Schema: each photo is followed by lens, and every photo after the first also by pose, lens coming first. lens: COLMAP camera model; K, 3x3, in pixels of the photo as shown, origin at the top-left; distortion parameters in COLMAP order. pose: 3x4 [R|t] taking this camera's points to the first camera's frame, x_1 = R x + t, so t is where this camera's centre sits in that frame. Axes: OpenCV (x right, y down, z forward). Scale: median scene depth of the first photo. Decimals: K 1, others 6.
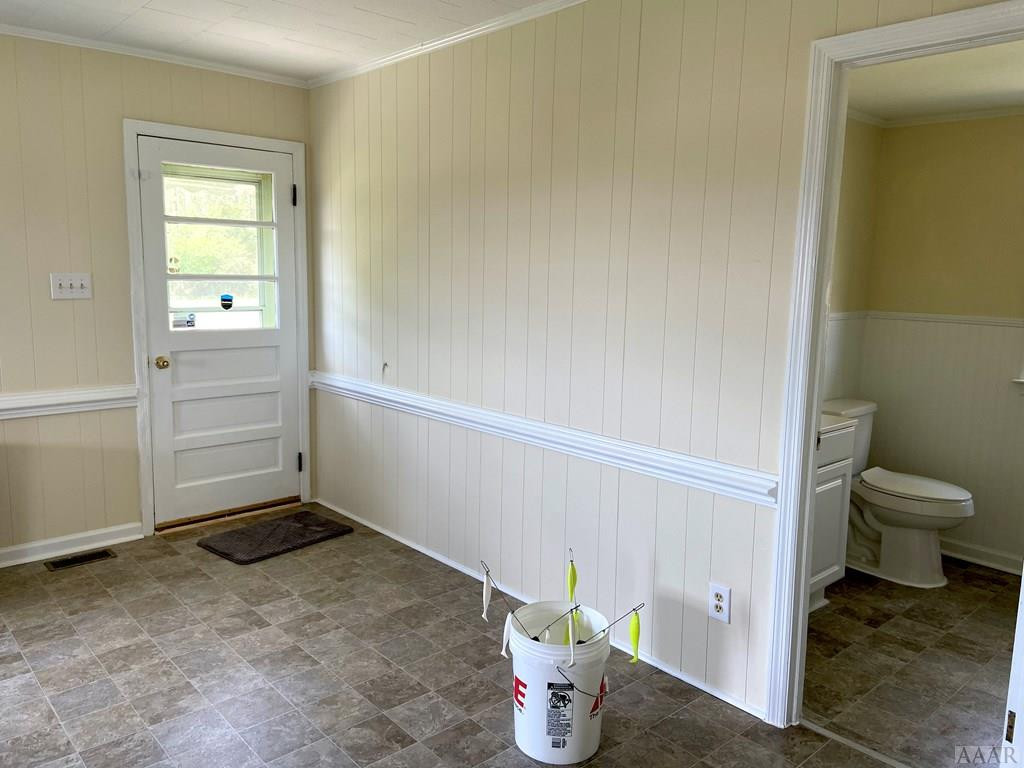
lens RADIAL K [[774.5, 0, 504.1], [0, 774.5, 381.0], [0, 0, 1]] dist [0.095662, -0.108714]
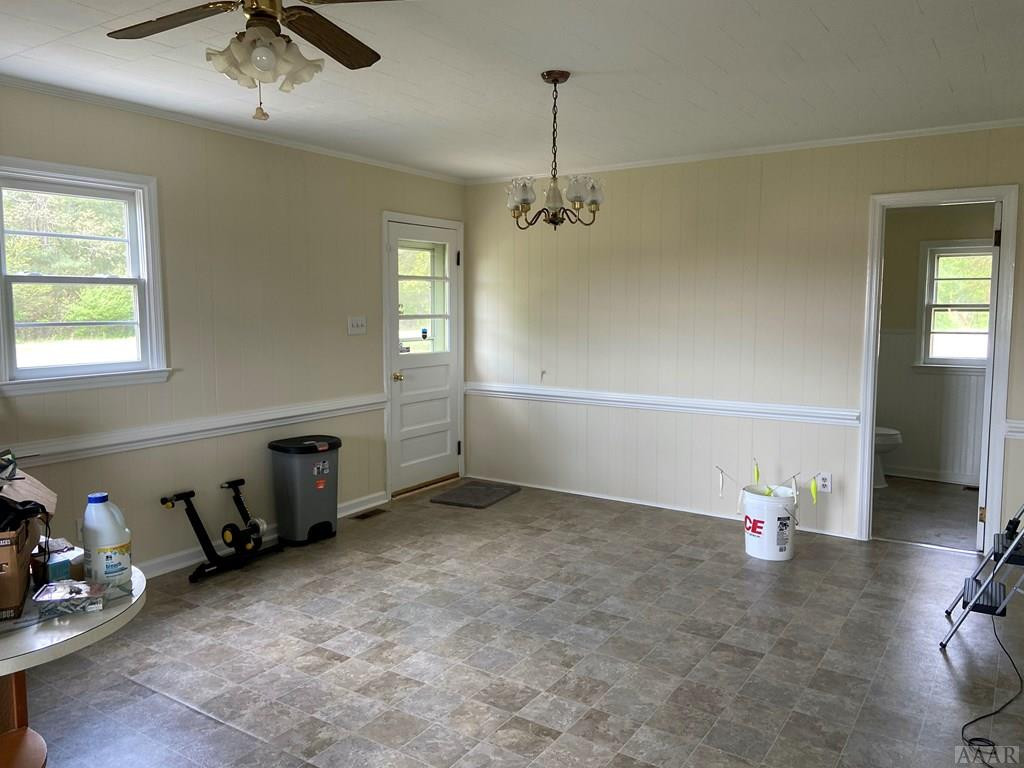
lens RADIAL K [[774.5, 0, 503.0], [0, 774.5, 378.8], [0, 0, 1]] dist [0.095662, -0.108714]
pose [[0.967551, -0.041240, 0.249286, -0.601605], [0.052284, 0.997915, -0.037840, 0.043305], [-0.247206, 0.049646, 0.967690, -0.412873]]
